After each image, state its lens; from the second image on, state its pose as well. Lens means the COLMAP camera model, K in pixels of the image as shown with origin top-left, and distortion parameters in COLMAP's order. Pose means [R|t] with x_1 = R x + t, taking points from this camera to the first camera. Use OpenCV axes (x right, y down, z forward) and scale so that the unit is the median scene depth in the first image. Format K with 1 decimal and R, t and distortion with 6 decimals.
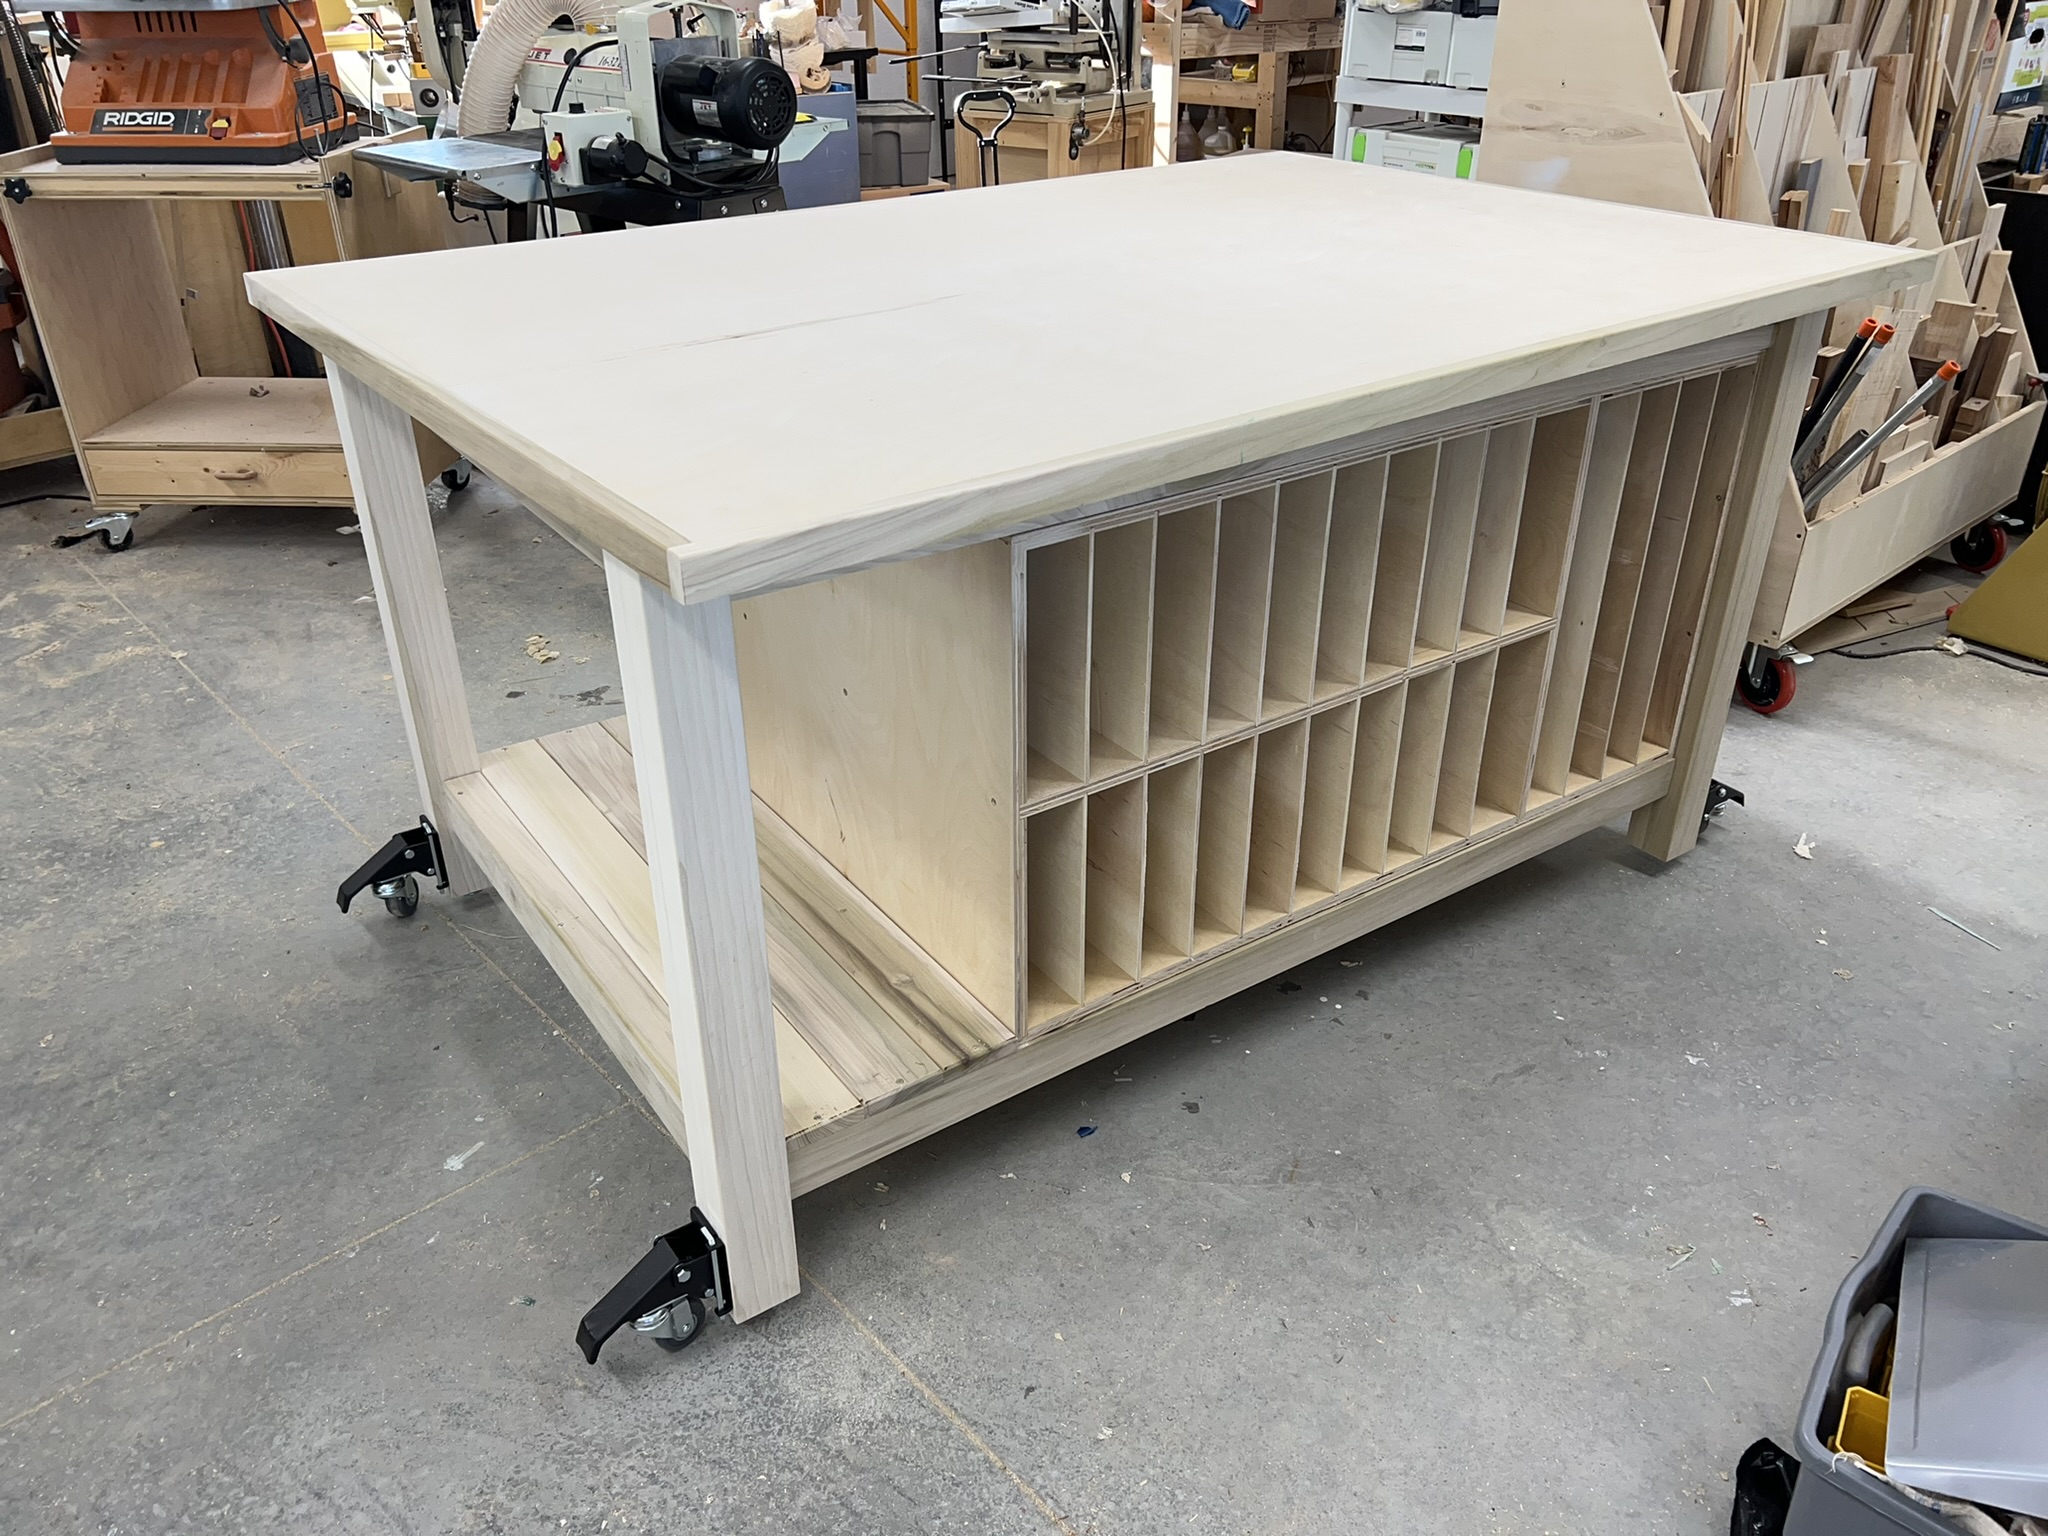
lens RADIAL K [[1553.2, 0, 1024.0], [0, 1553.2, 768.0], [0, 0, 1]] dist [0.019449, 0.001498]
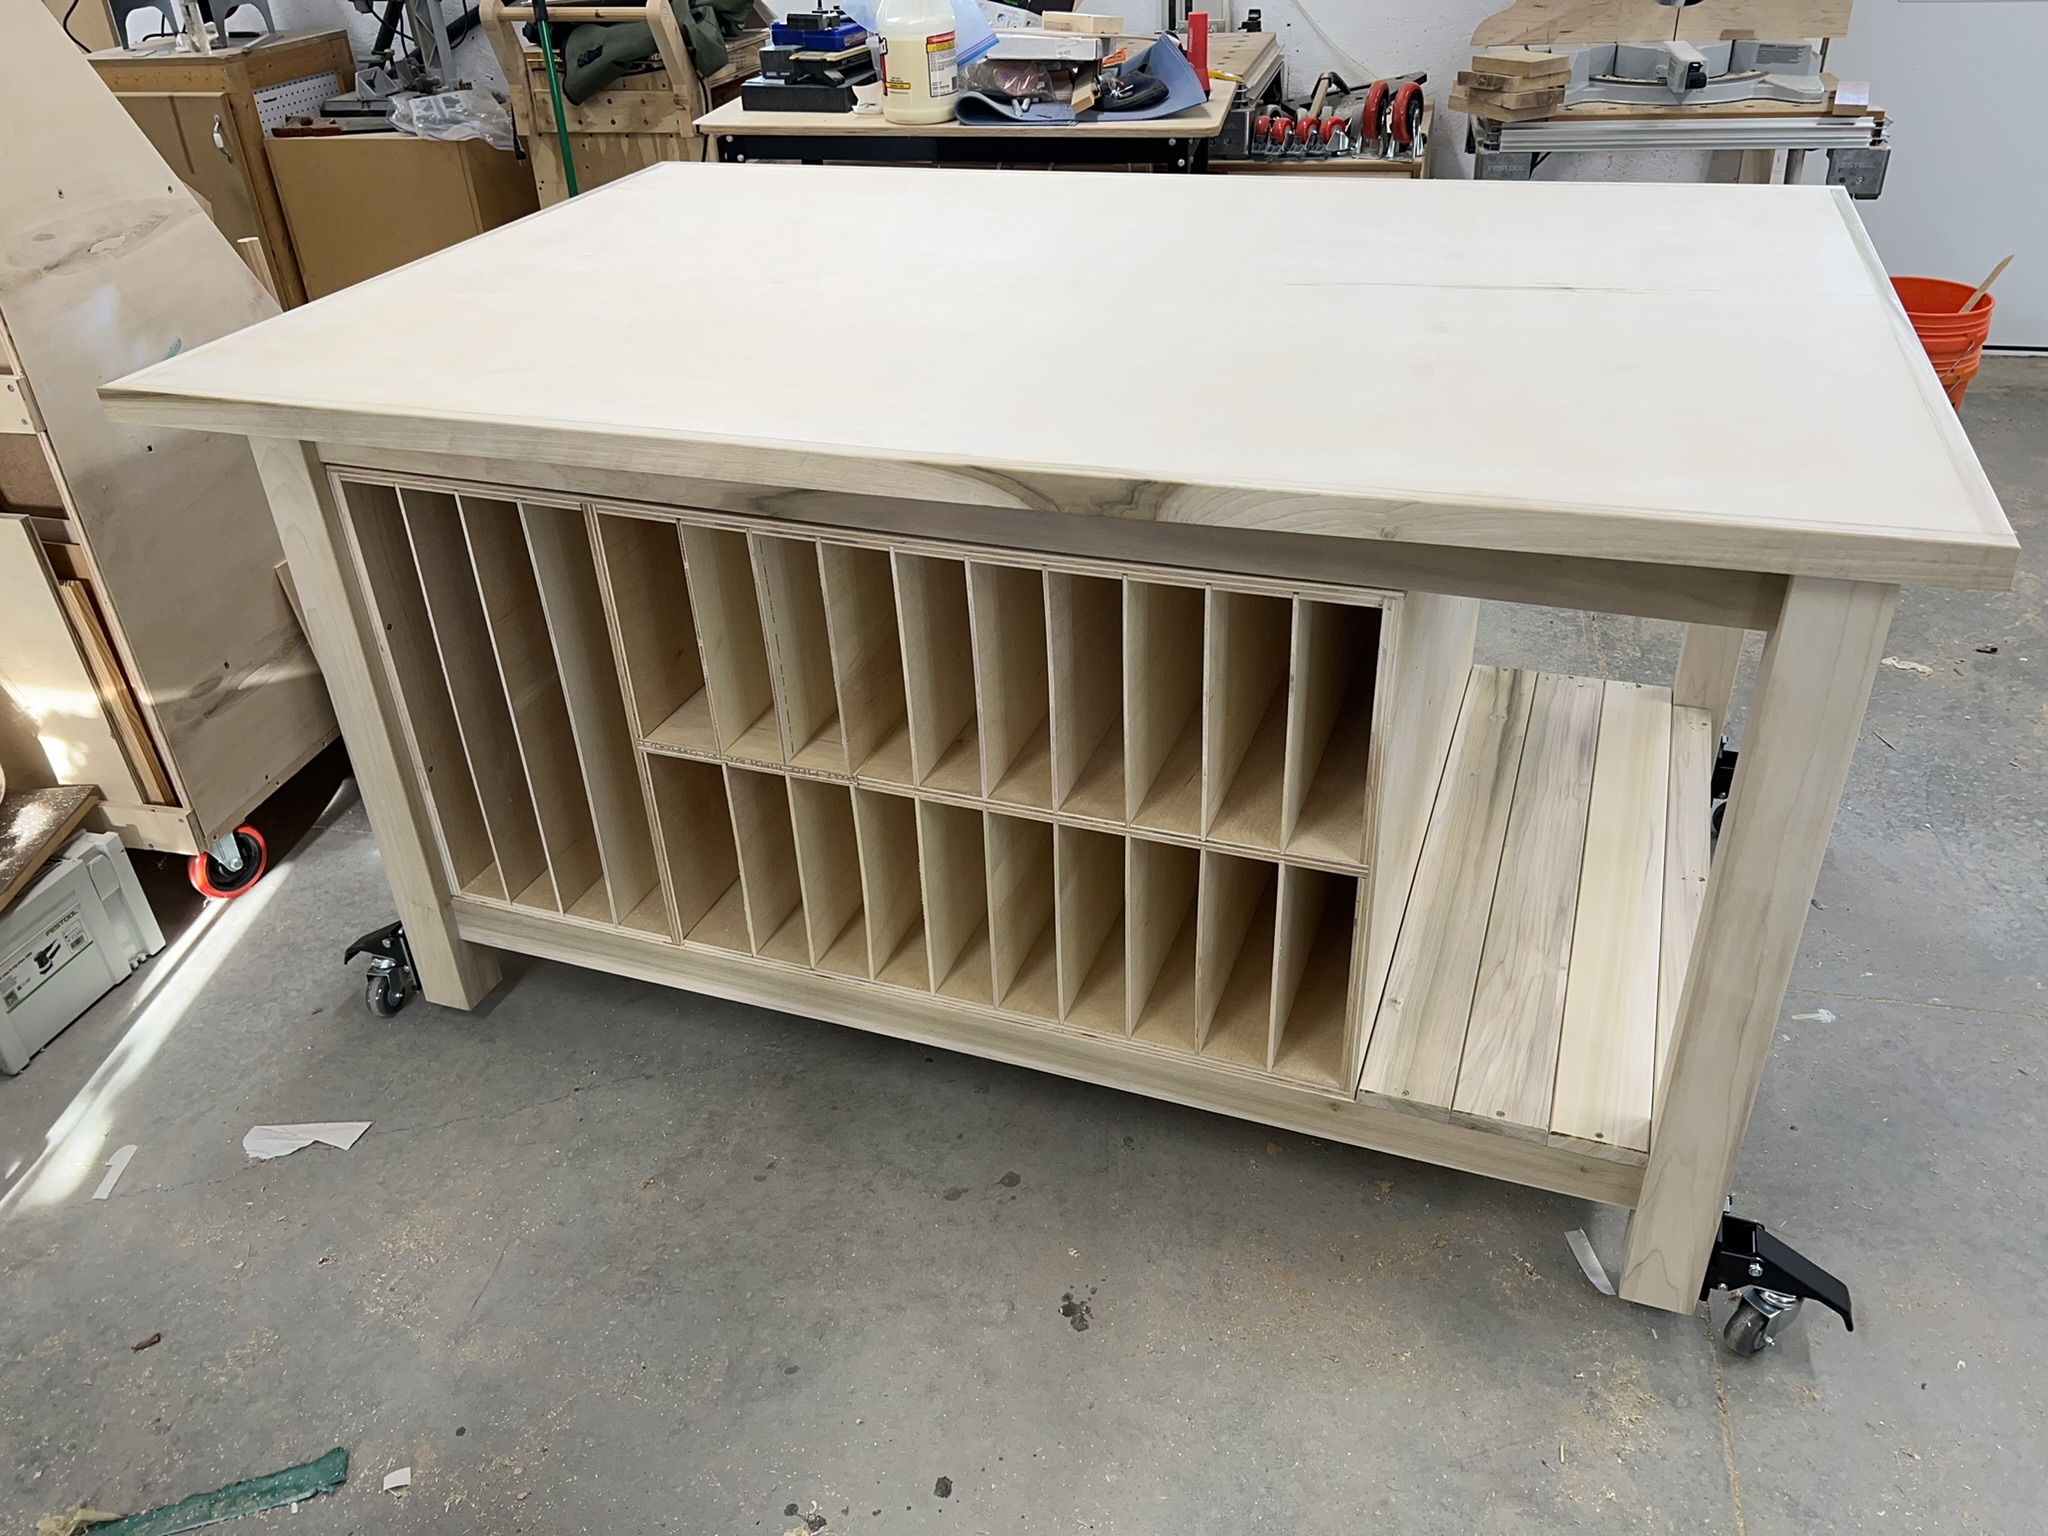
lens RADIAL K [[1553.2, 0, 1024.0], [0, 1553.2, 768.0], [0, 0, 1]] dist [0.019449, 0.001498]
pose [[-0.574587, -0.405794, 0.710761, -0.749218], [0.431376, 0.587856, 0.684353, -0.846921], [-0.695532, 0.699826, -0.162725, 1.444620]]
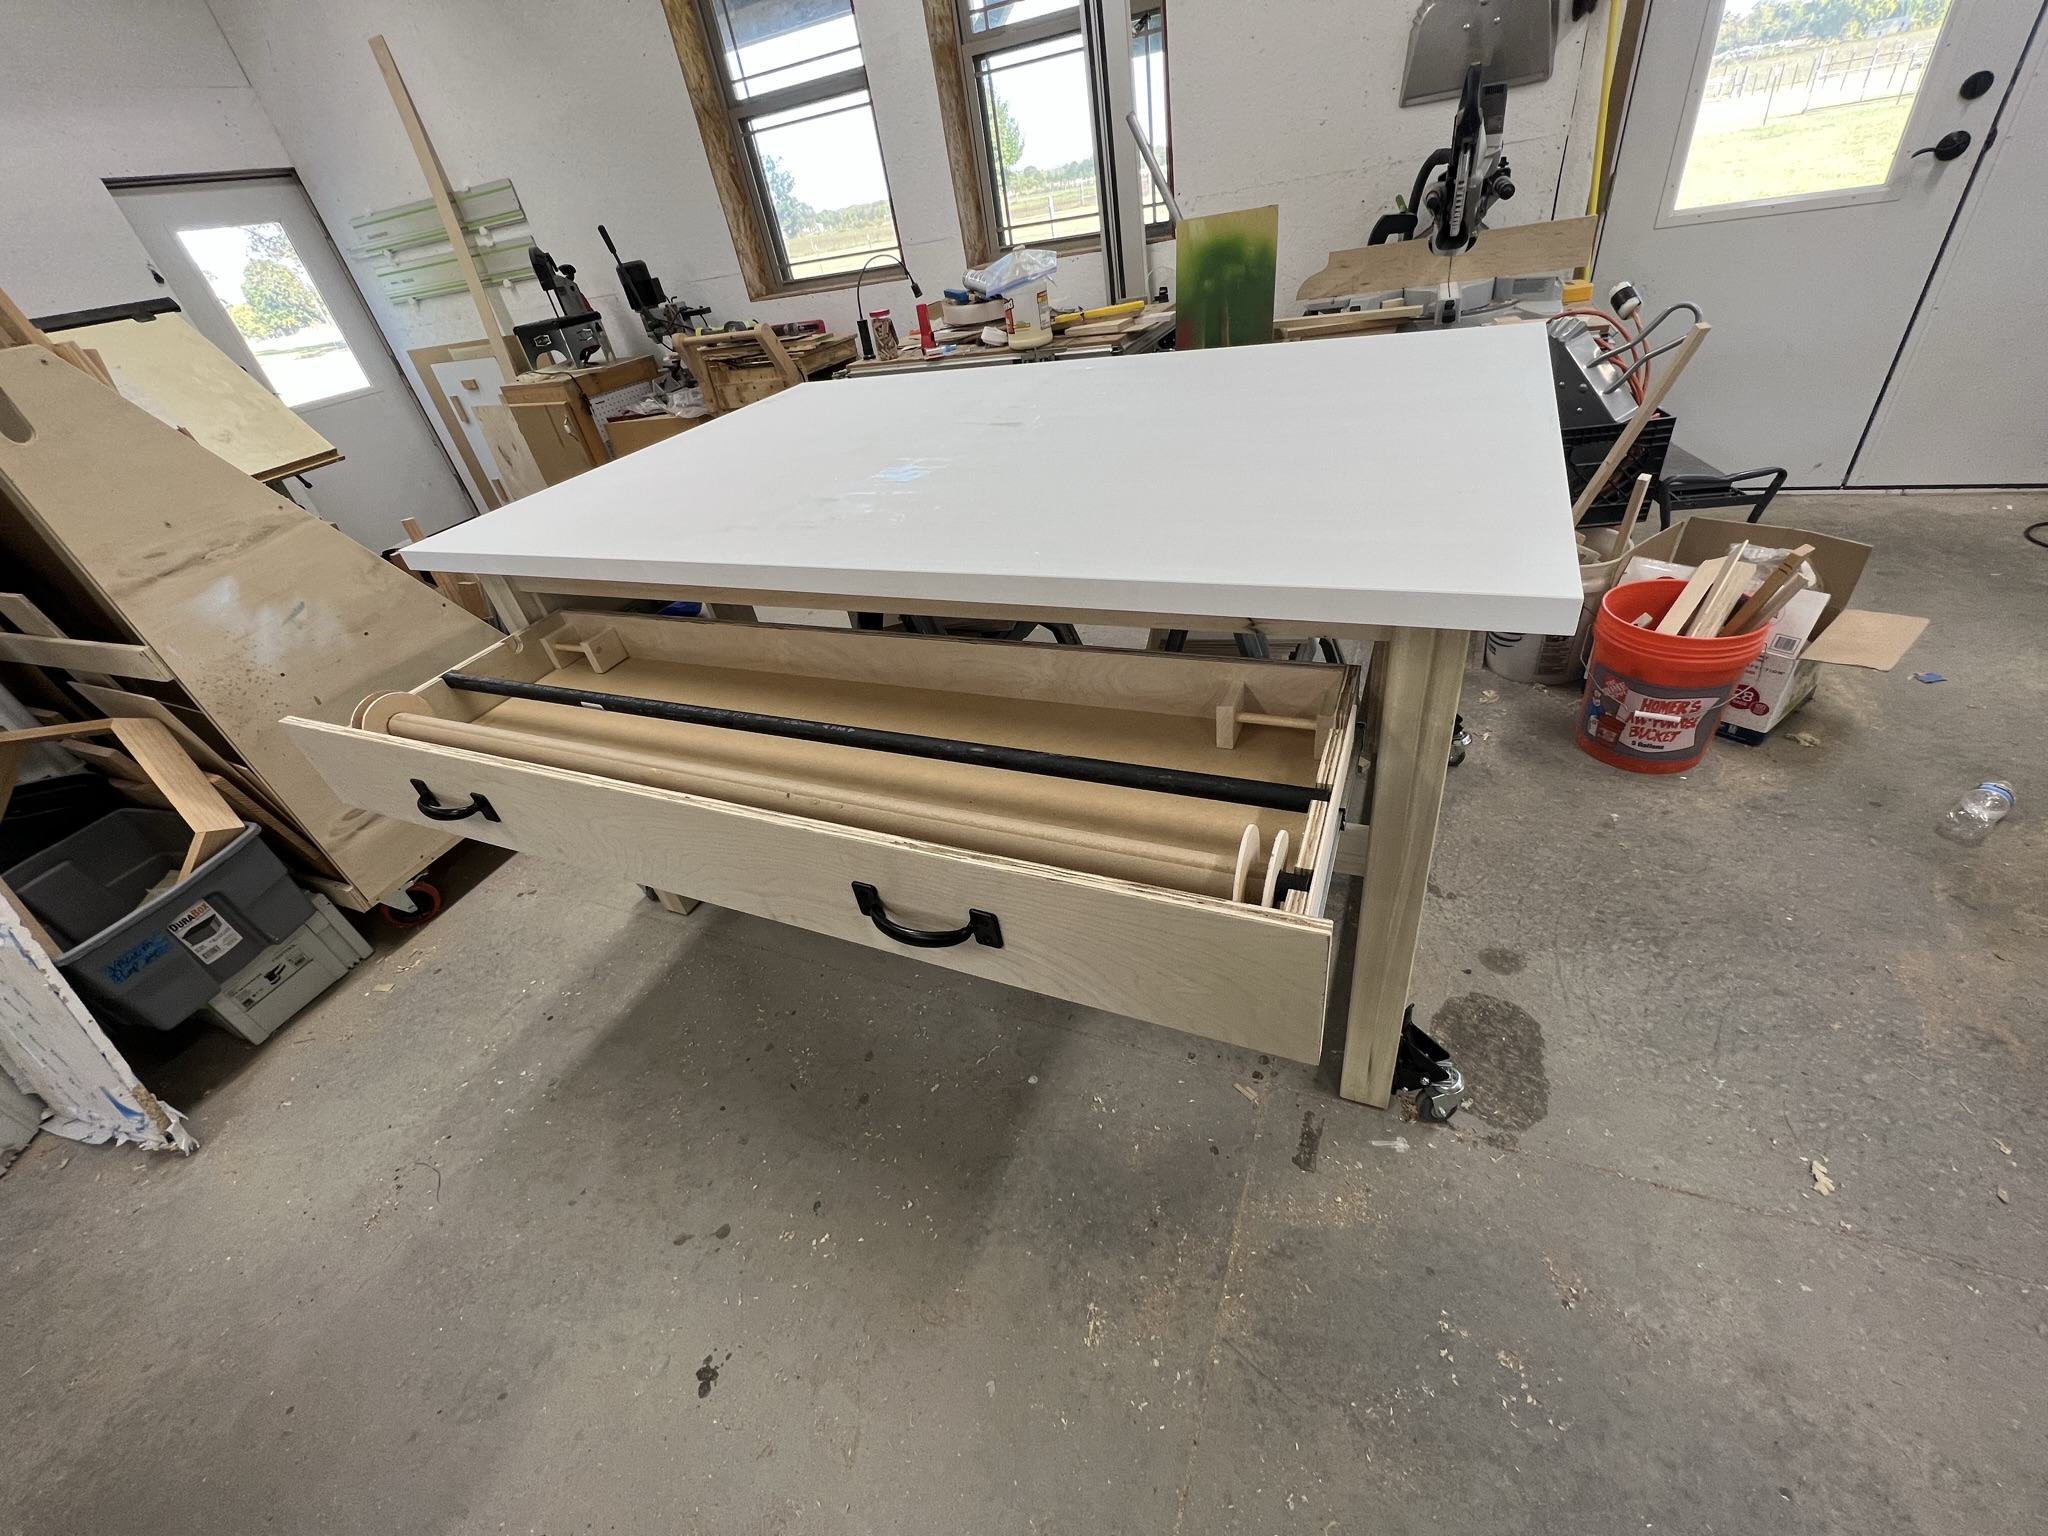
lens RADIAL K [[784.7, 0, 1024.0], [0, 784.7, 768.0], [0, 0, 1]] dist [0.001705, 0.000252]
pose [[-0.408455, -0.482959, 0.774542, -0.591942], [0.566958, 0.530778, 0.629948, -0.515537], [-0.715349, 0.696438, 0.057018, 0.957948]]
